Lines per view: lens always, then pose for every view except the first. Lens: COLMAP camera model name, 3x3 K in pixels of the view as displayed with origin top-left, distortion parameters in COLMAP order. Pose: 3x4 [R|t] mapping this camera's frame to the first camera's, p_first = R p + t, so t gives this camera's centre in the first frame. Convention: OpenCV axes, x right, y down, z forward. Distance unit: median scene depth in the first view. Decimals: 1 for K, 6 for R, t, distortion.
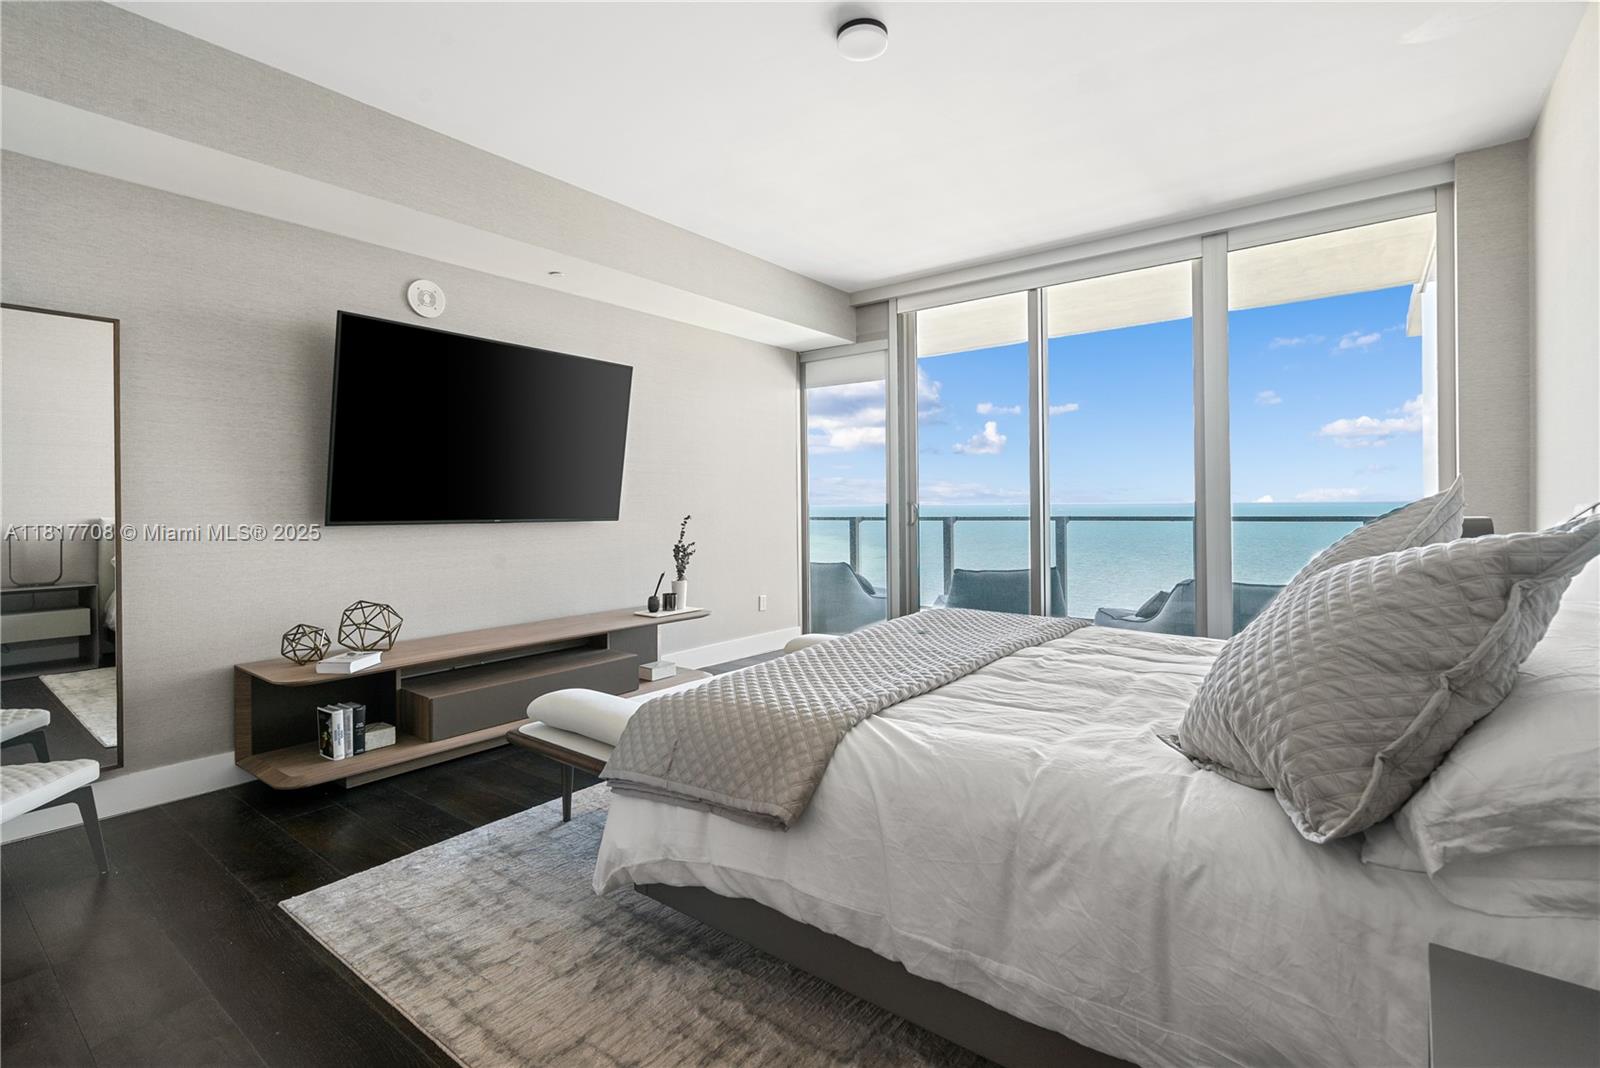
lens RADIAL K [[731.0, 0, 793.4], [0, 731.0, 516.2], [0, 0, 1]] dist [-0.001418, 0.001351]
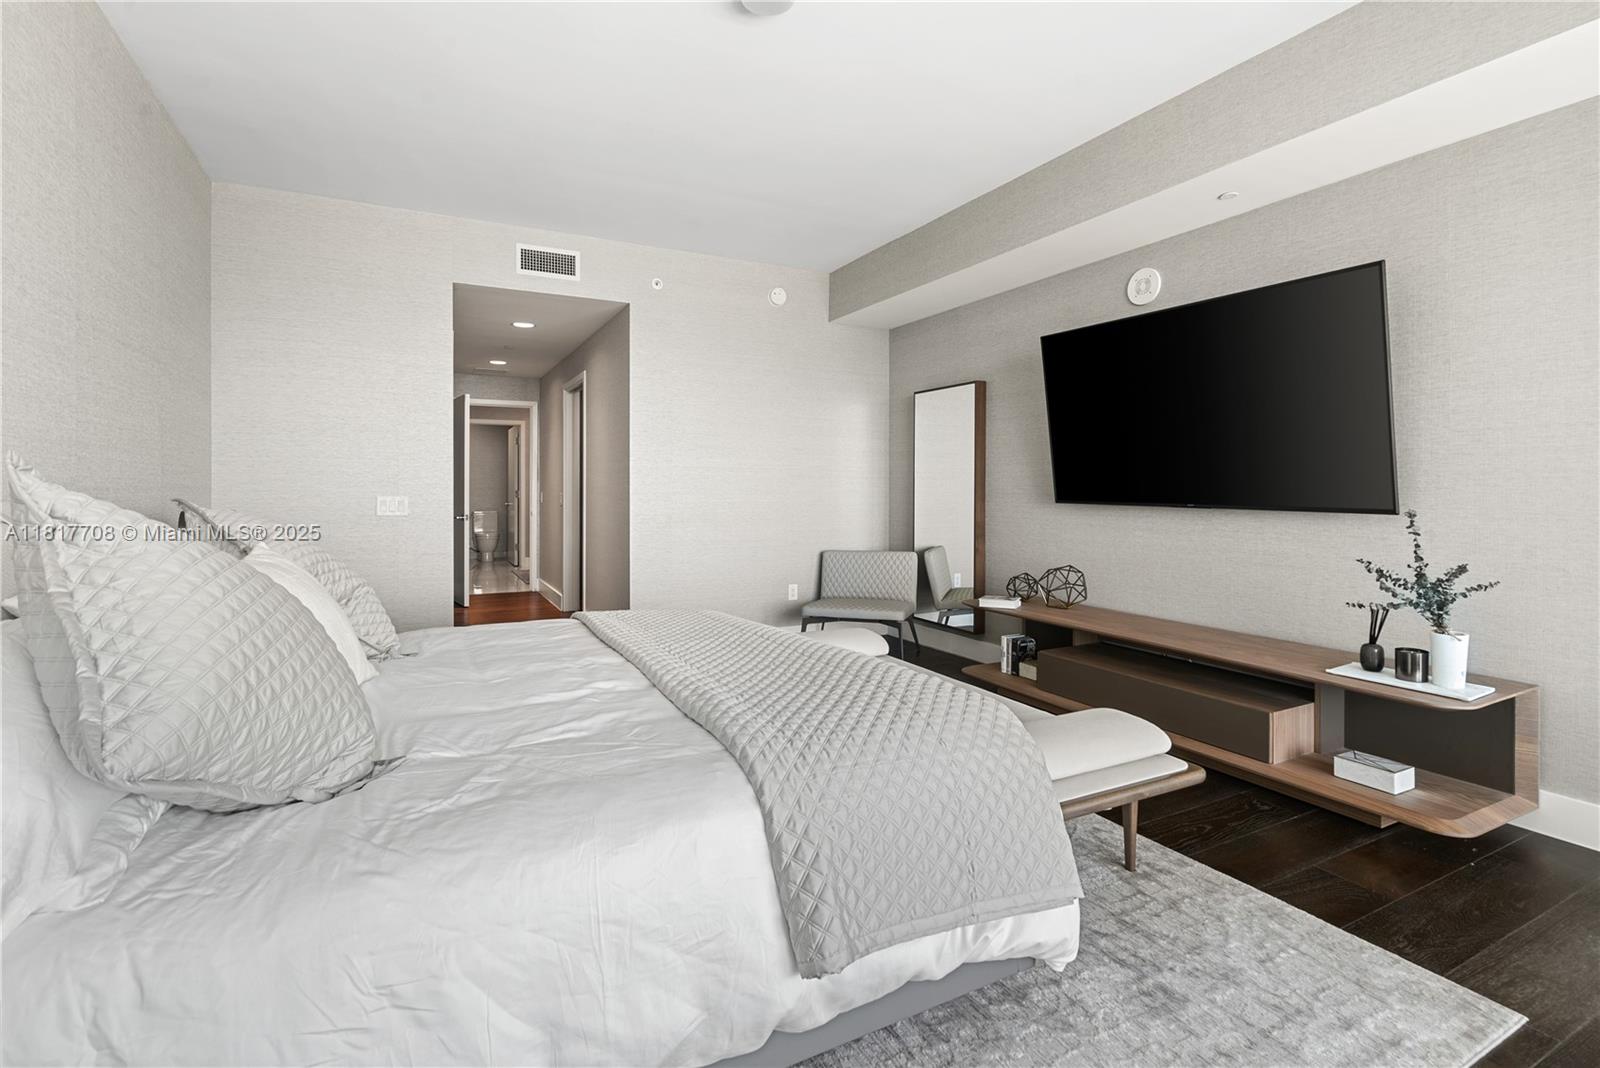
lens RADIAL K [[748.6, 0, 784.5], [0, 748.6, 510.0], [0, 0, 1]] dist [0.000120, 0.000244]
pose [[-0.427329, 0.037510, -0.903318, 0.711928], [-0.005046, 0.999024, 0.043872, -0.029236], [0.904082, 0.023306, -0.426723, 1.052019]]
